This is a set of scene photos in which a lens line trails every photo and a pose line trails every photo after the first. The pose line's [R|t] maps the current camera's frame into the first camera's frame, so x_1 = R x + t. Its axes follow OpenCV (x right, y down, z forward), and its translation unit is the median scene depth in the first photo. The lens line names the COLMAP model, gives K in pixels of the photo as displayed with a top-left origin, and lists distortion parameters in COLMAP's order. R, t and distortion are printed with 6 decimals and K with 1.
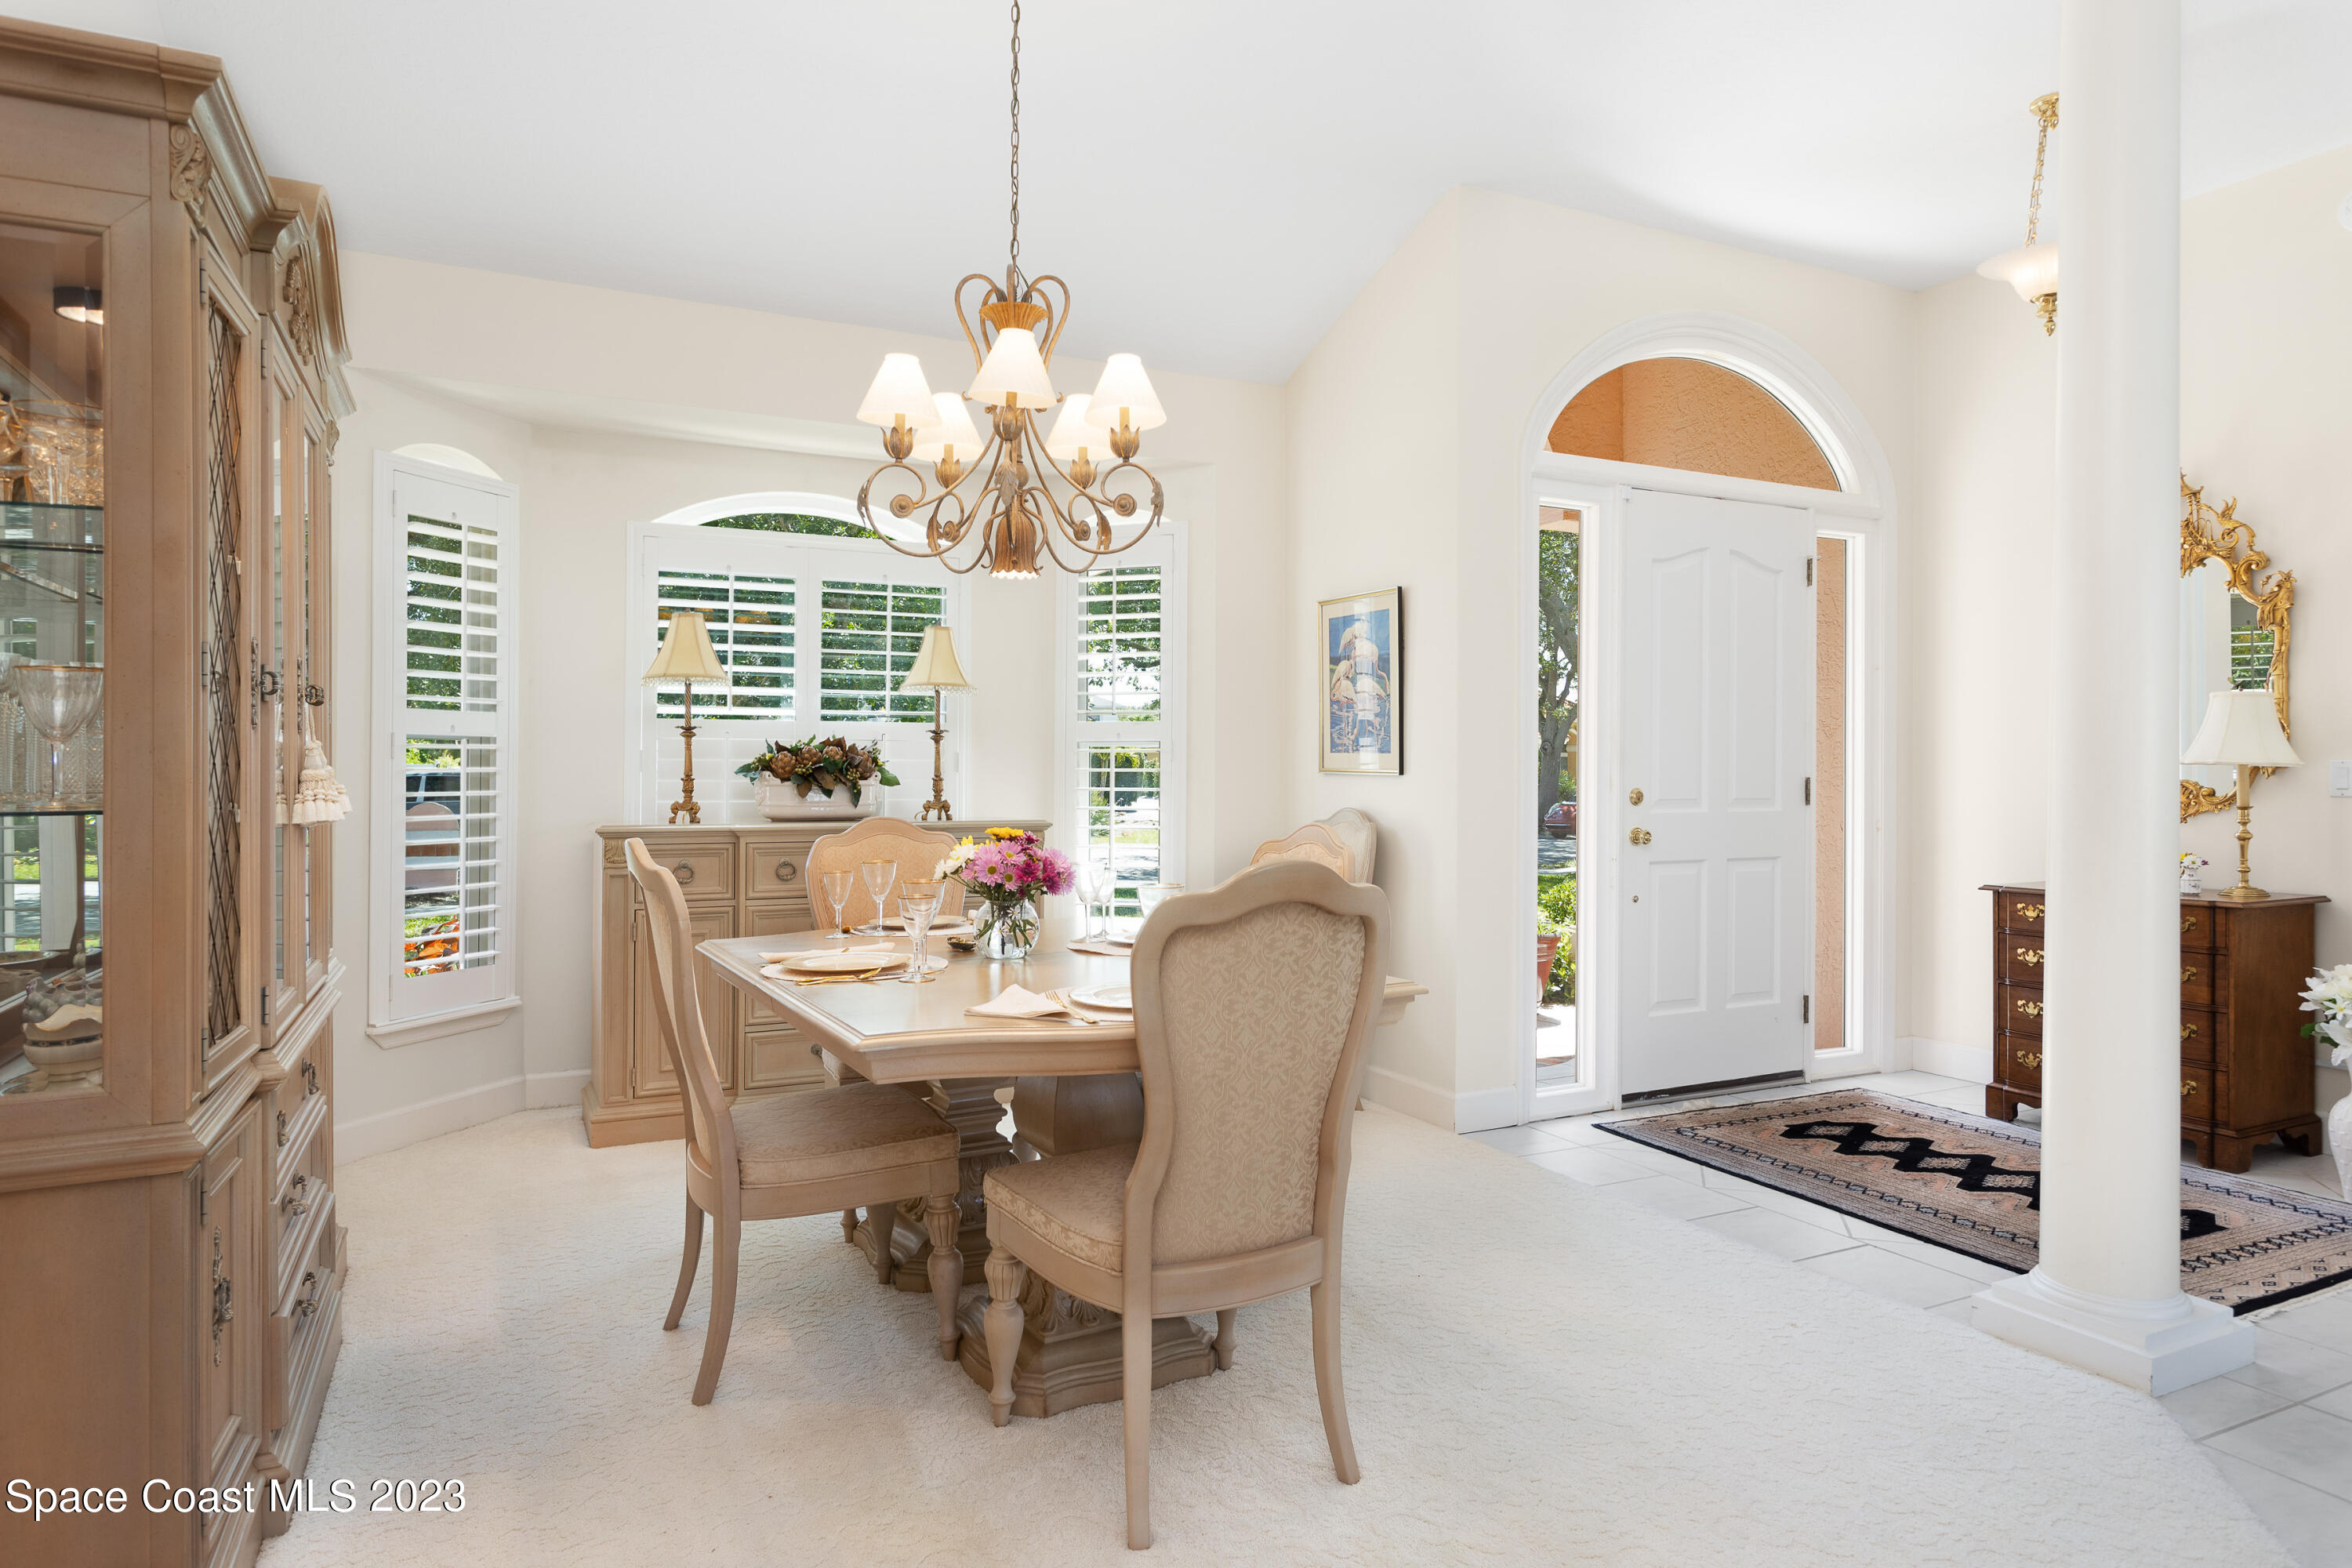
lens RADIAL K [[1372.1, 0, 1171.0], [0, 1372.1, 772.7], [0, 0, 1]] dist [-0.021672, 0.002845]
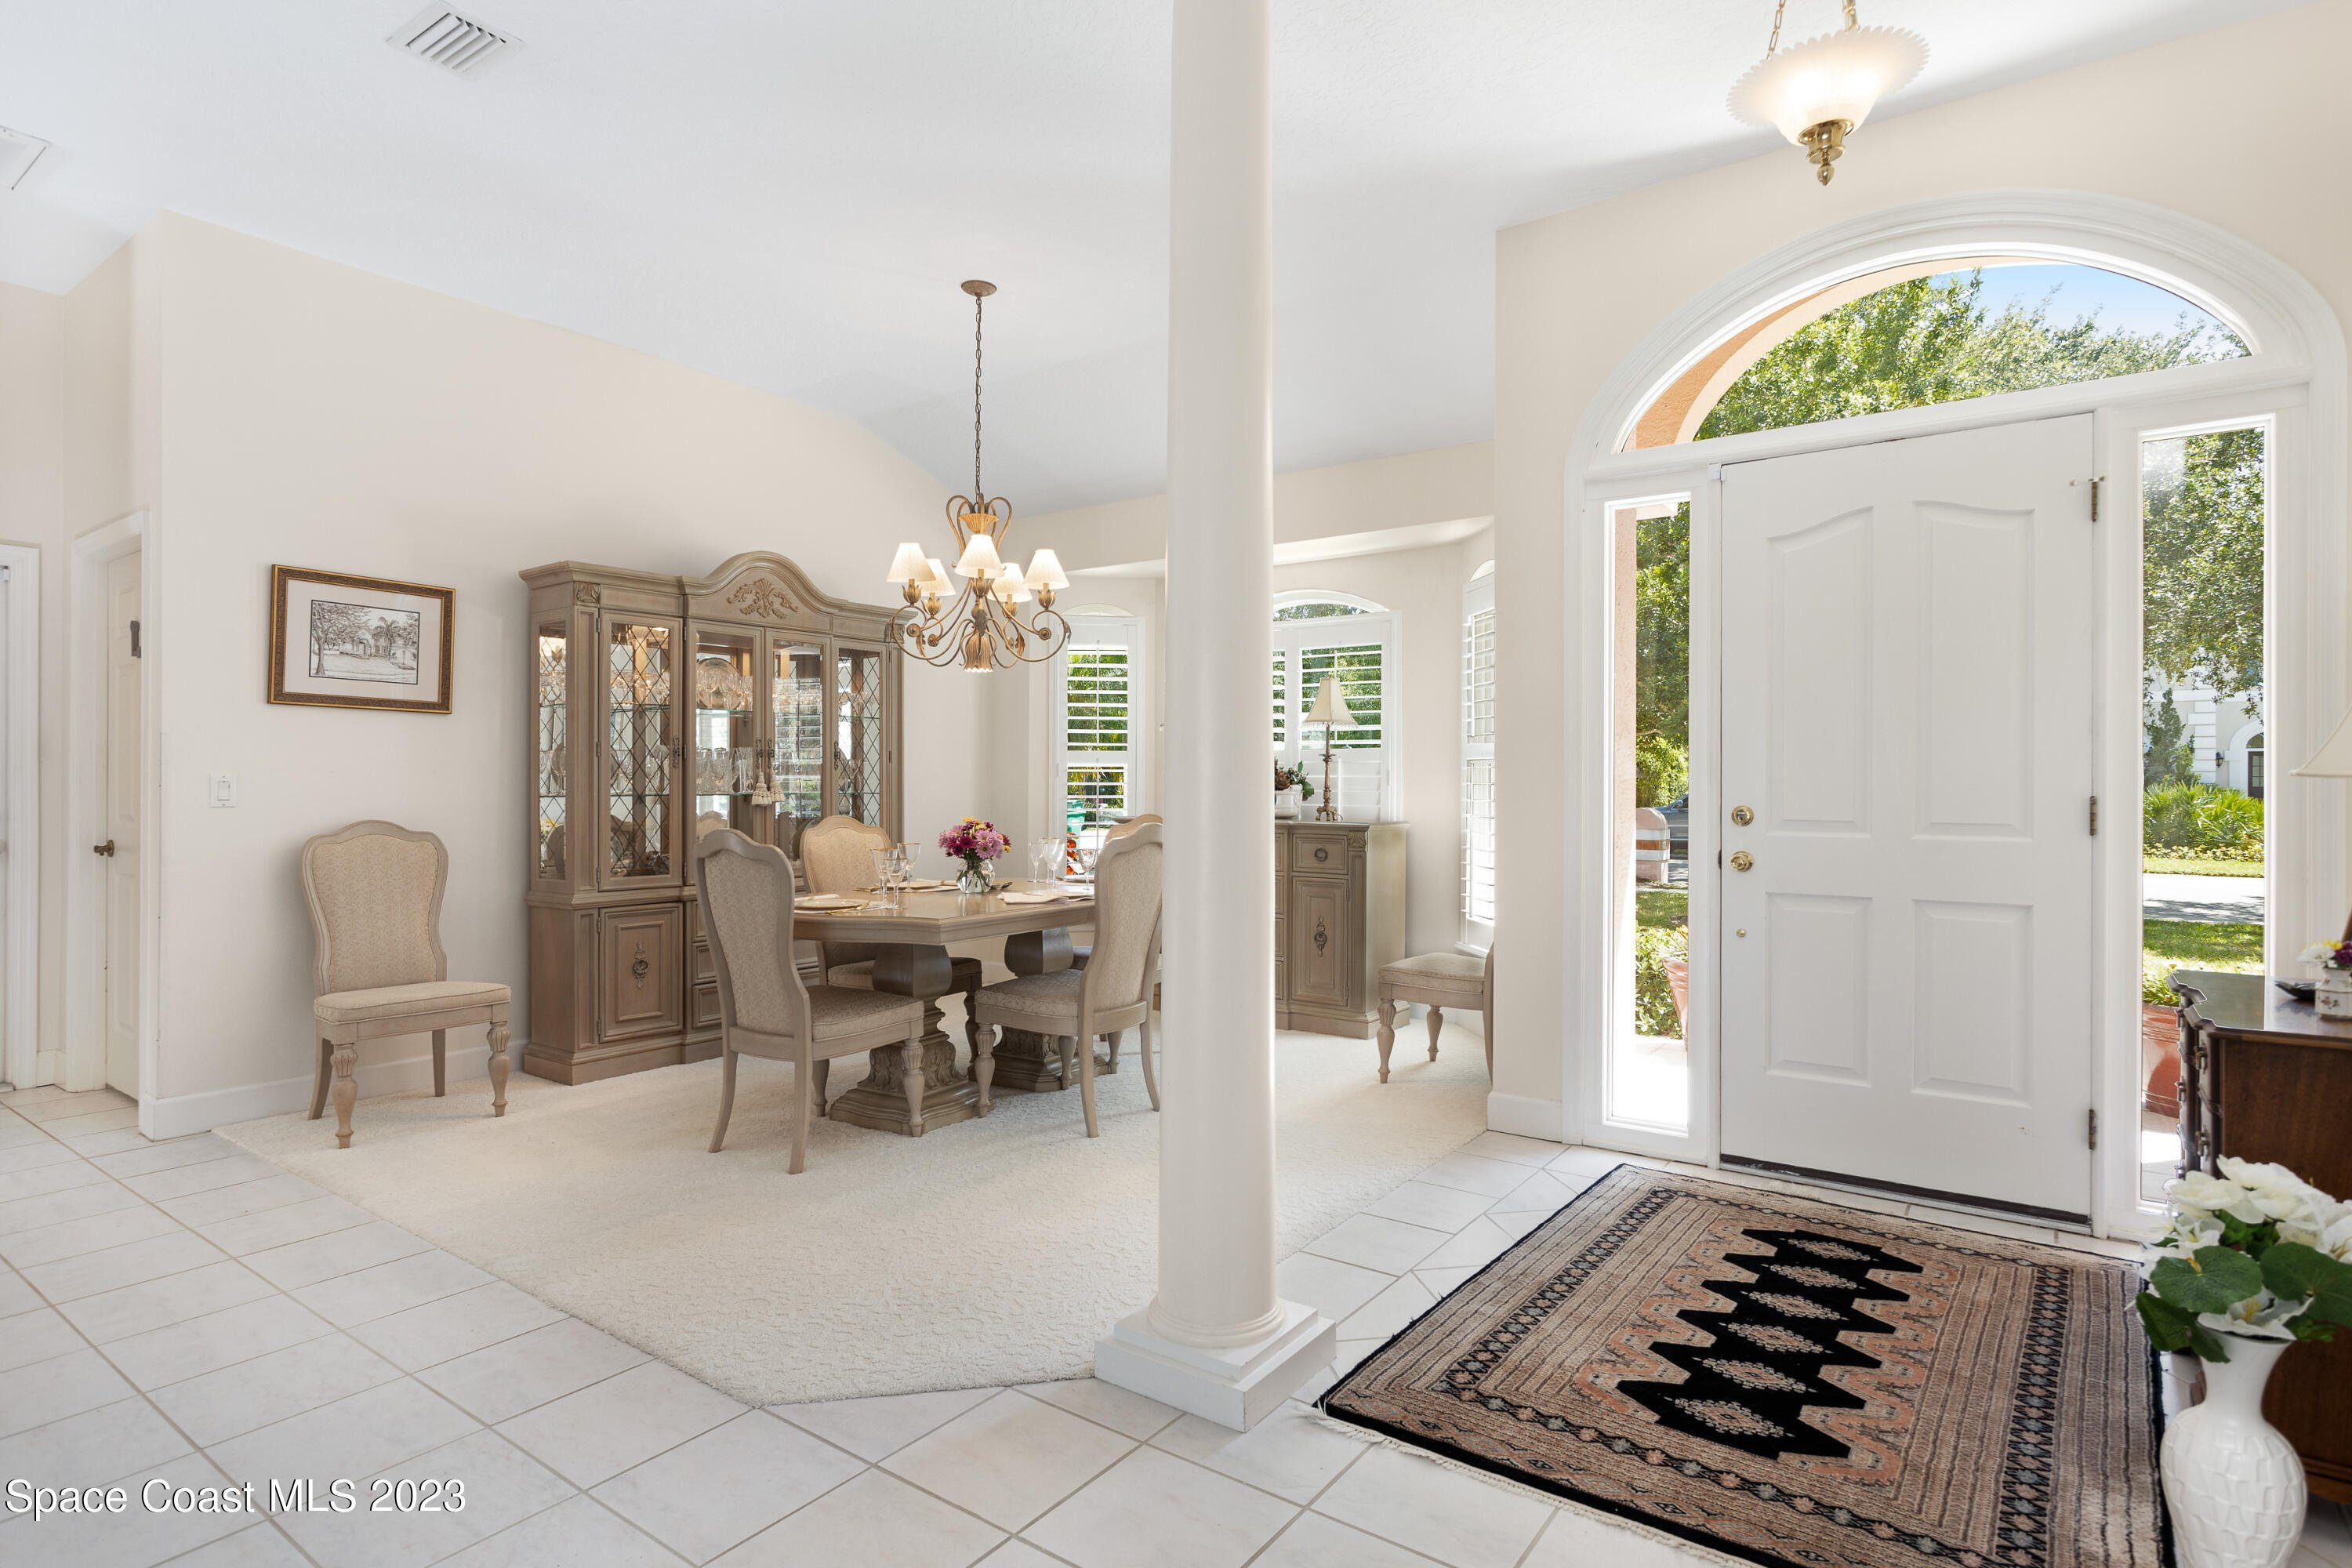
lens RADIAL K [[1214.8, 0, 1199.5], [0, 1214.8, 772.1], [0, 0, 1]] dist [-0.005308, 0.003723]
pose [[0.475321, -0.007111, -0.879784, 0.828750], [-0.000639, 0.999964, -0.008427, -0.003599], [0.879812, 0.004568, 0.475300, 0.317371]]
